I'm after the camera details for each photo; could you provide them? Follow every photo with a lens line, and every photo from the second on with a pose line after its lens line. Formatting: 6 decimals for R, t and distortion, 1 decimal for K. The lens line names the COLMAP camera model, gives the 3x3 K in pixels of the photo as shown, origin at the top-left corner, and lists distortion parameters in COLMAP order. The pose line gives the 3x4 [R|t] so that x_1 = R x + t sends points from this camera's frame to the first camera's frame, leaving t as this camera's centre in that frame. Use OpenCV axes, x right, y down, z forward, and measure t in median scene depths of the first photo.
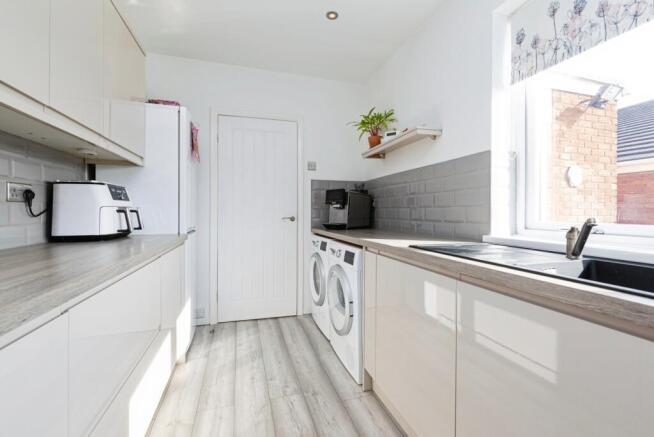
lens RADIAL K [[285.6, 0, 325.3], [0, 285.6, 214.2], [0, 0, 1]] dist [-0.000875, -0.000568]
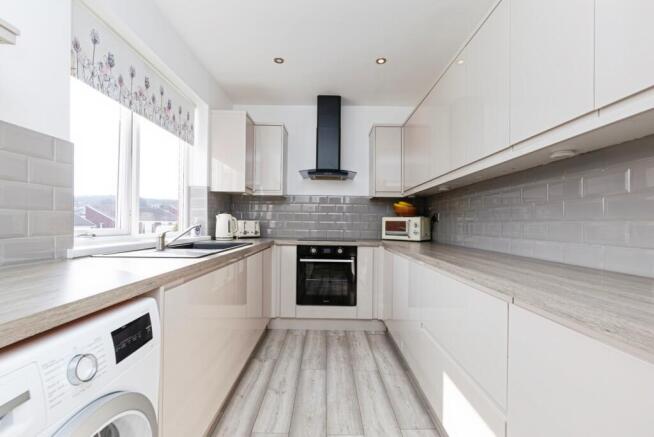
lens RADIAL K [[285.6, 0, 328.7], [0, 285.6, 219.4], [0, 0, 1]] dist [-0.000875, -0.000568]
pose [[-0.960673, -0.001530, 0.277678, -0.384719], [-0.001136, 0.999998, 0.001581, -0.012425], [-0.277680, 0.001203, -0.960673, 1.796766]]
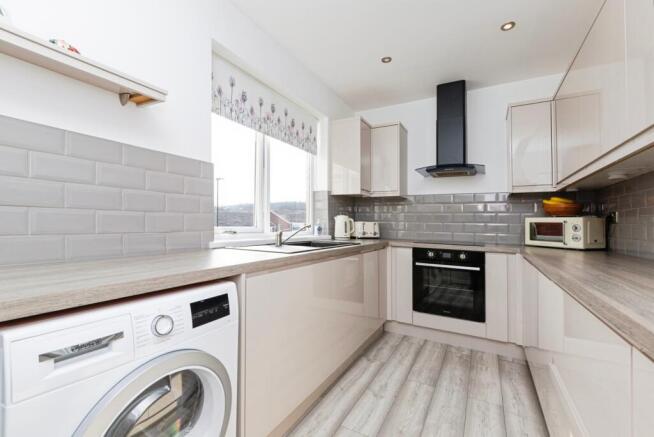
lens RADIAL K [[285.6, 0, 325.1], [0, 285.6, 218.1], [0, 0, 1]] dist [-0.000875, -0.000568]
pose [[-0.706538, 0.006548, 0.707645, -0.566488], [-0.000114, 0.999956, -0.009367, -0.006341], [-0.707675, -0.006699, -0.706506, 1.676756]]
